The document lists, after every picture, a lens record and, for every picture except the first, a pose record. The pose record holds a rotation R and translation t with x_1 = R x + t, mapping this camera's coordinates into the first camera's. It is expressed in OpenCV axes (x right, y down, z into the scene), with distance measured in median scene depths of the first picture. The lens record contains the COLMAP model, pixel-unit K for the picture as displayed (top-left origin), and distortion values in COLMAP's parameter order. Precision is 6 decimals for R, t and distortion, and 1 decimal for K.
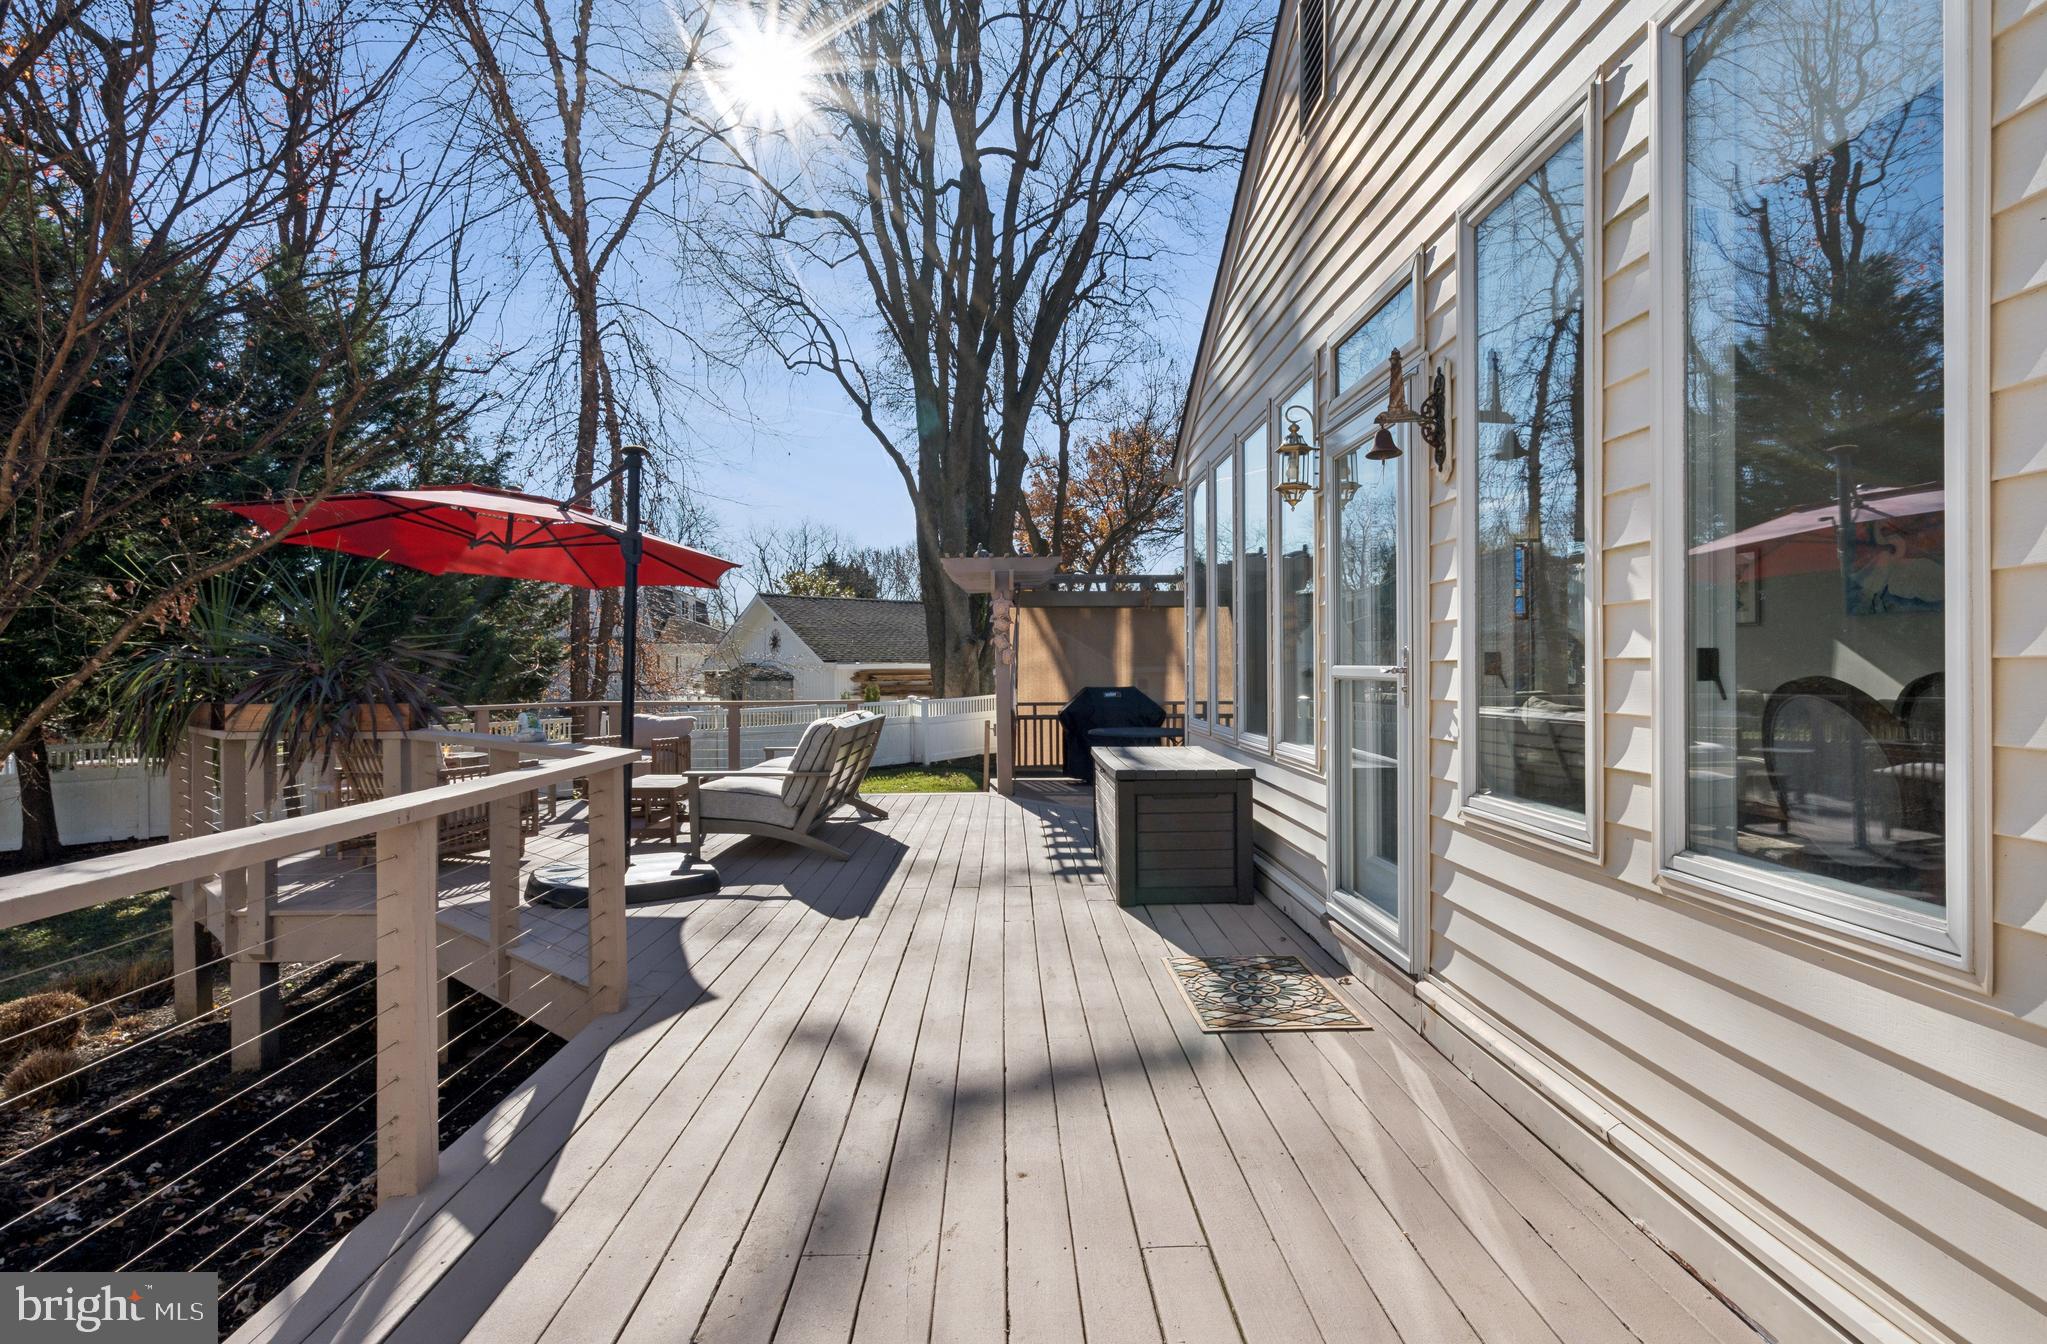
lens RADIAL K [[1035.5, 0, 1023.8], [0, 1035.5, 673.6], [0, 0, 1]] dist [-0.000986, -0.000238]
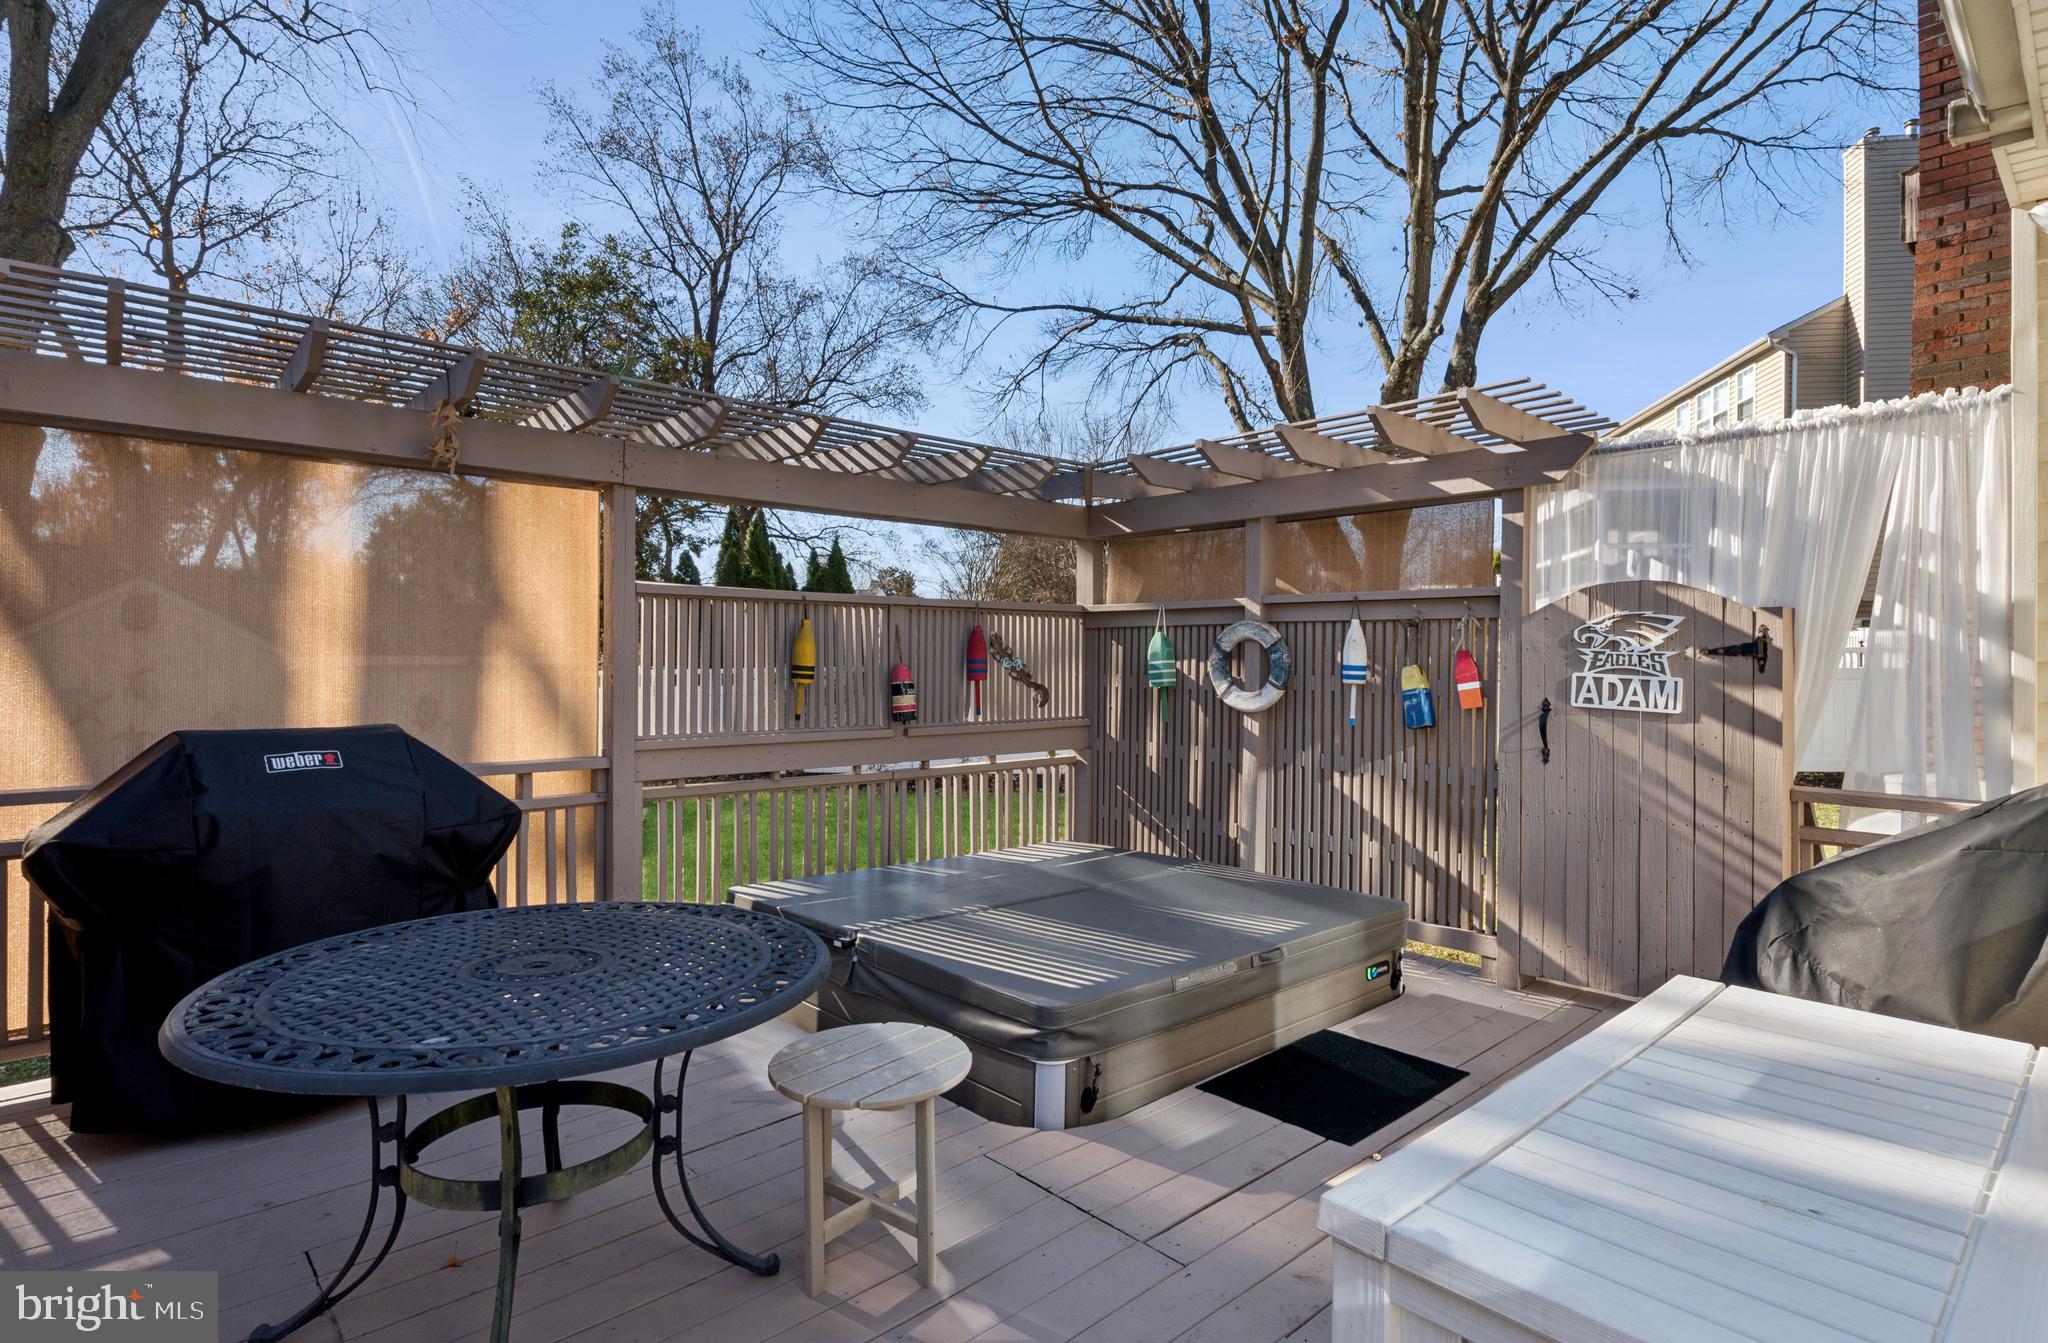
lens RADIAL K [[1036.1, 0, 1025.2], [0, 1036.1, 671.1], [0, 0, 1]] dist [-0.000986, -0.000238]
pose [[0.750856, 0.011055, 0.660374, 0.013801], [-0.006650, 0.999936, -0.009177, -0.000395], [-0.660433, 0.002499, 0.750881, 0.195450]]
